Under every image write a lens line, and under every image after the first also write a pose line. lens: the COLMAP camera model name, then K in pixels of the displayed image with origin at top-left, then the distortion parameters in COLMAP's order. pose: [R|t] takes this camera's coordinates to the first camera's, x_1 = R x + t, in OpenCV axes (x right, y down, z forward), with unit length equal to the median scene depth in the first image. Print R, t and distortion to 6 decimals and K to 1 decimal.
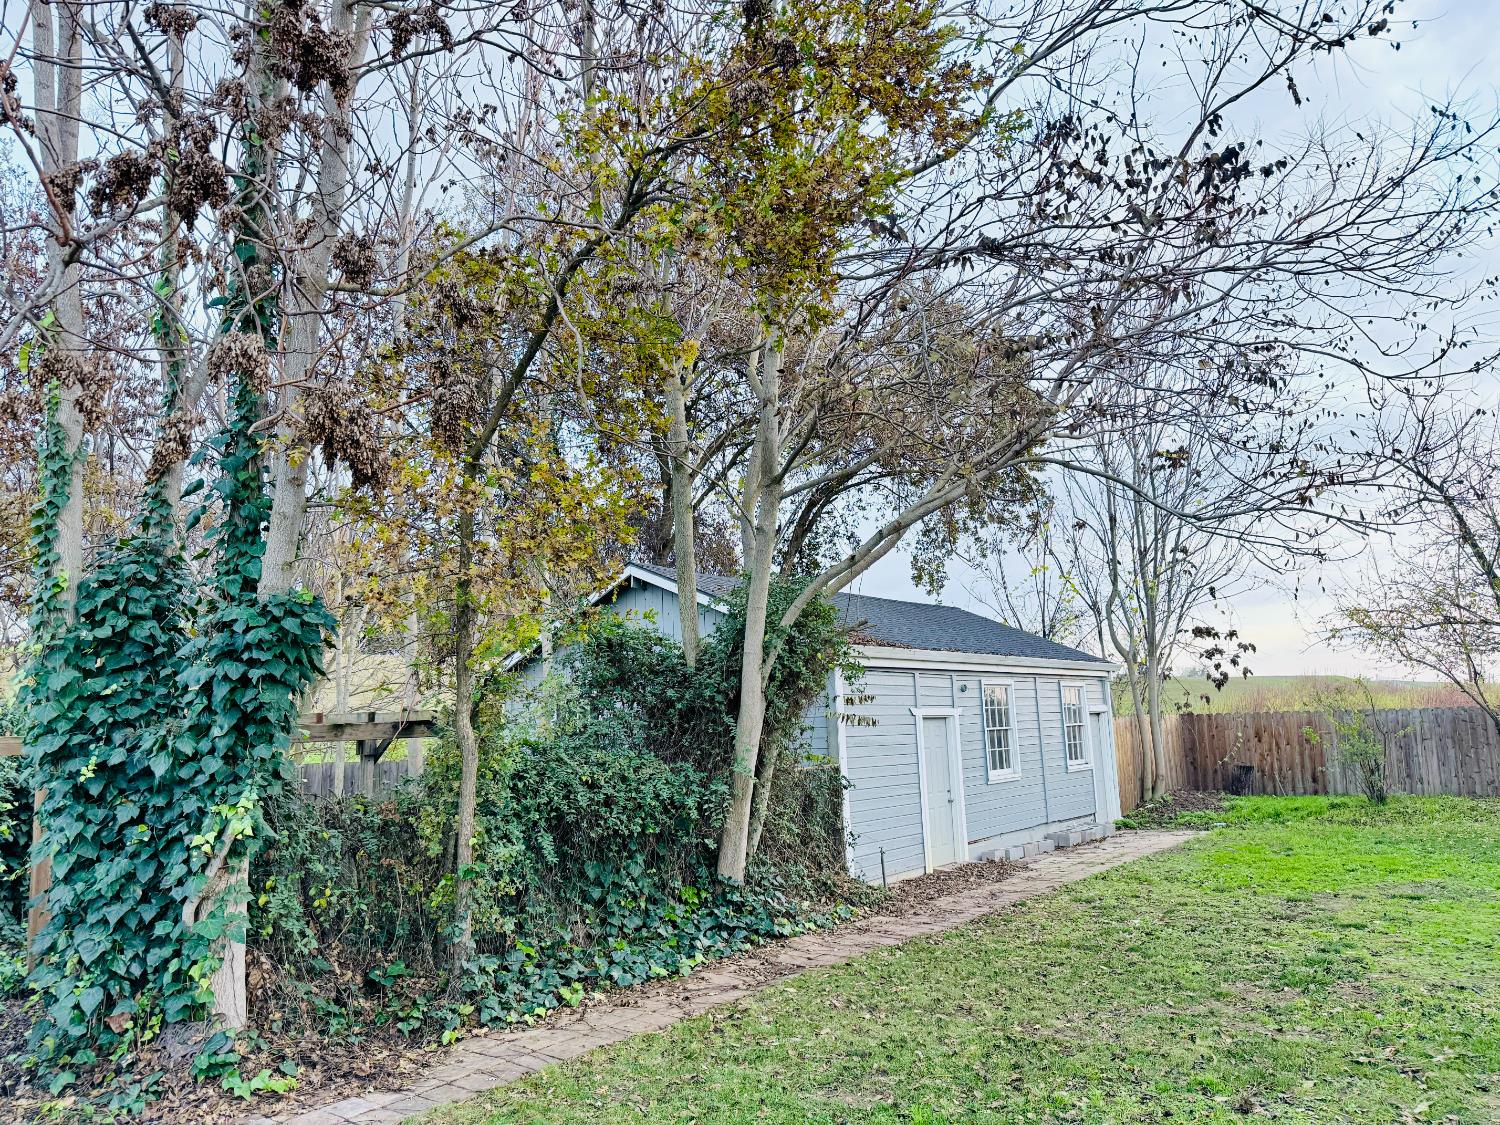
lens RADIAL K [[1034.0, 0, 761.3], [0, 1034.0, 563.4], [0, 0, 1]] dist [0.119506, -0.189632]
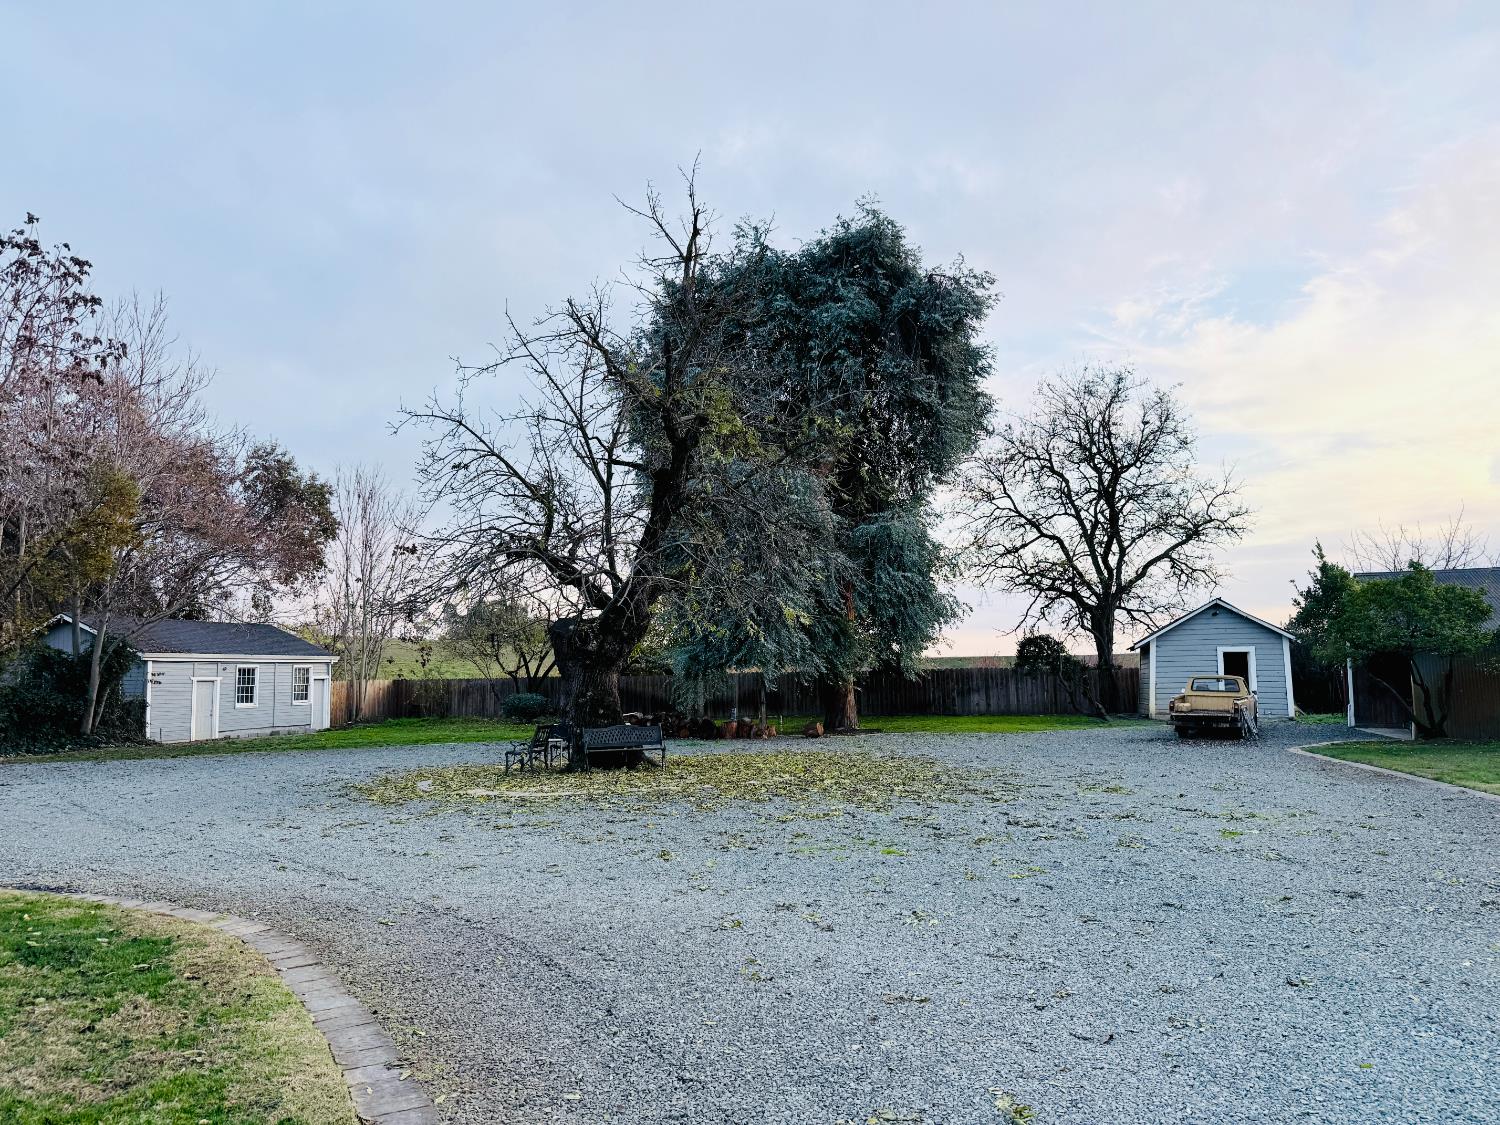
lens RADIAL K [[1034.0, 0, 761.3], [0, 1034.0, 563.4], [0, 0, 1]] dist [0.119506, -0.189632]
pose [[0.921074, 0.065021, 0.383921, 0.415471], [-0.081823, 0.996265, 0.027576, -0.312767], [-0.380694, -0.056813, 0.922954, -1.828701]]
